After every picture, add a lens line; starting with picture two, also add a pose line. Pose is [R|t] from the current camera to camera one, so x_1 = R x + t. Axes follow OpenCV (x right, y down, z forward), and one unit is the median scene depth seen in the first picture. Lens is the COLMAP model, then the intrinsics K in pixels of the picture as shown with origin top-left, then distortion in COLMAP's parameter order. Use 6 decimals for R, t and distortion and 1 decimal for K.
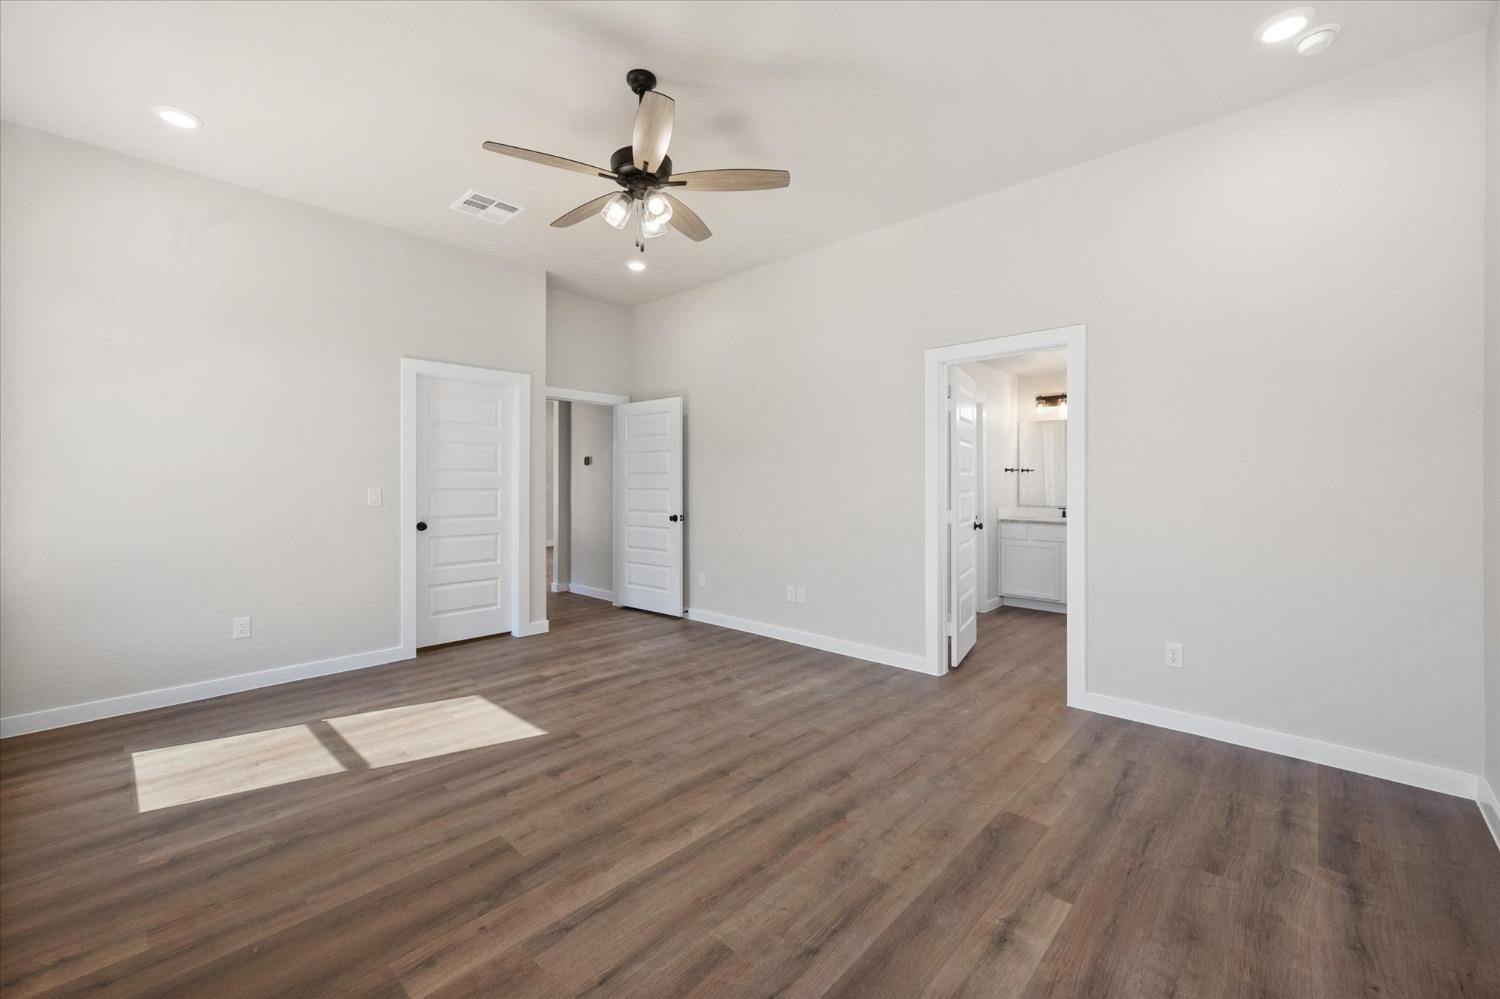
lens RADIAL K [[629.4, 0, 751.4], [0, 629.4, 495.9], [0, 0, 1]] dist [-0.000142, 0.000053]
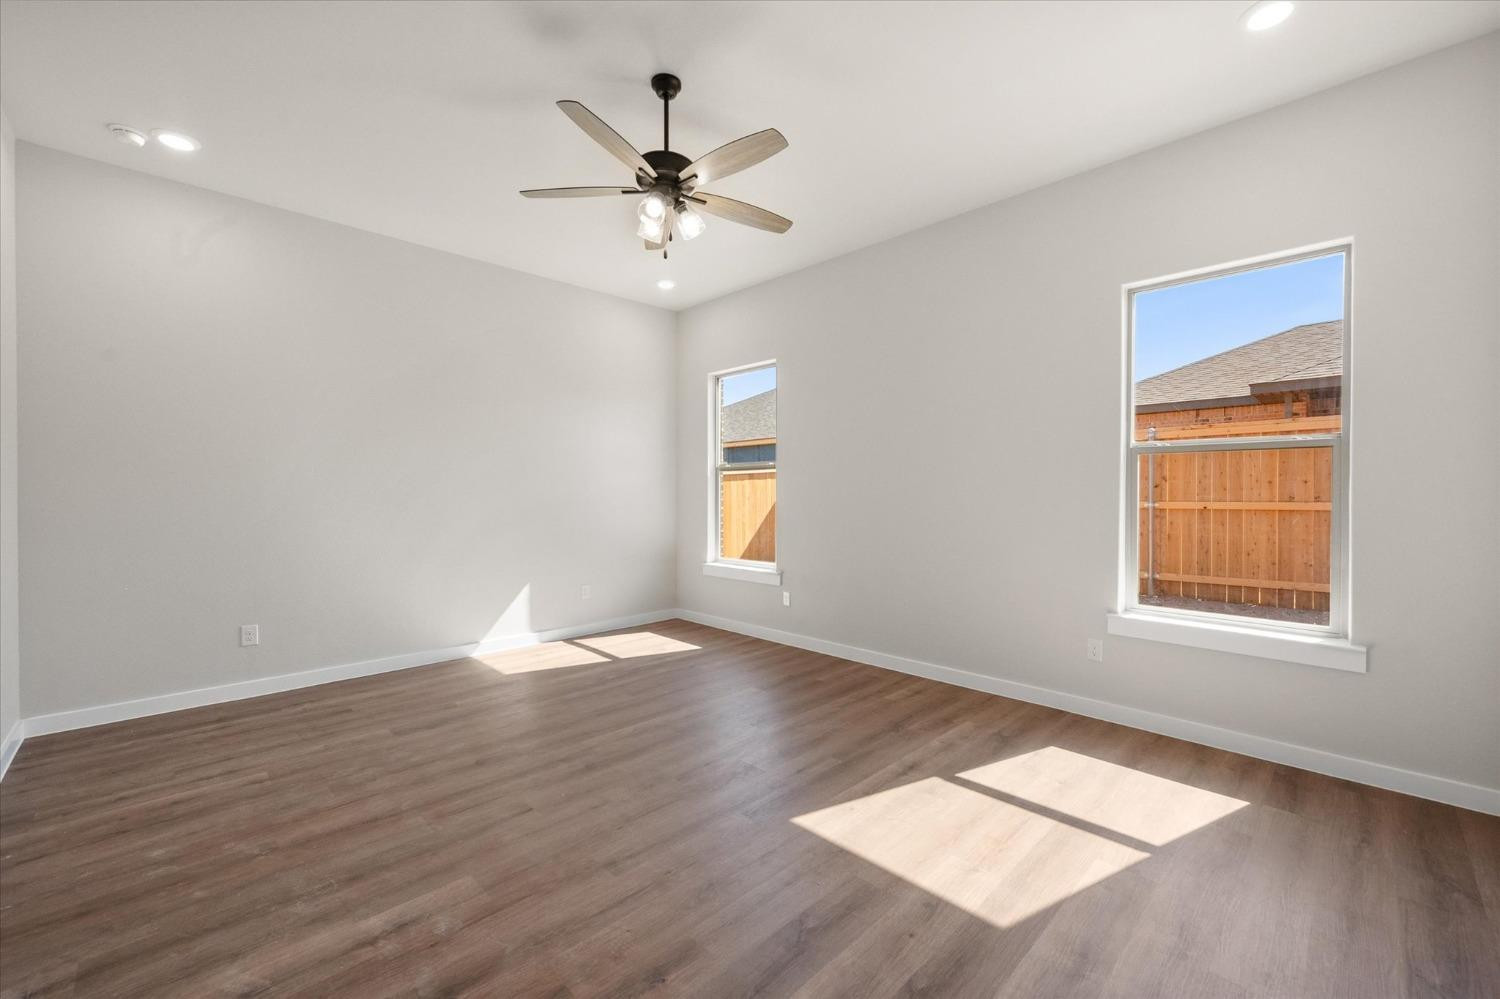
lens RADIAL K [[629.4, 0, 751.4], [0, 629.4, 495.9], [0, 0, 1]] dist [-0.000142, 0.000053]
pose [[-0.999178, -0.000496, 0.040534, -0.355763], [0.000539, 0.999674, 0.025529, -0.040188], [-0.040534, 0.025530, -0.998852, 2.016549]]
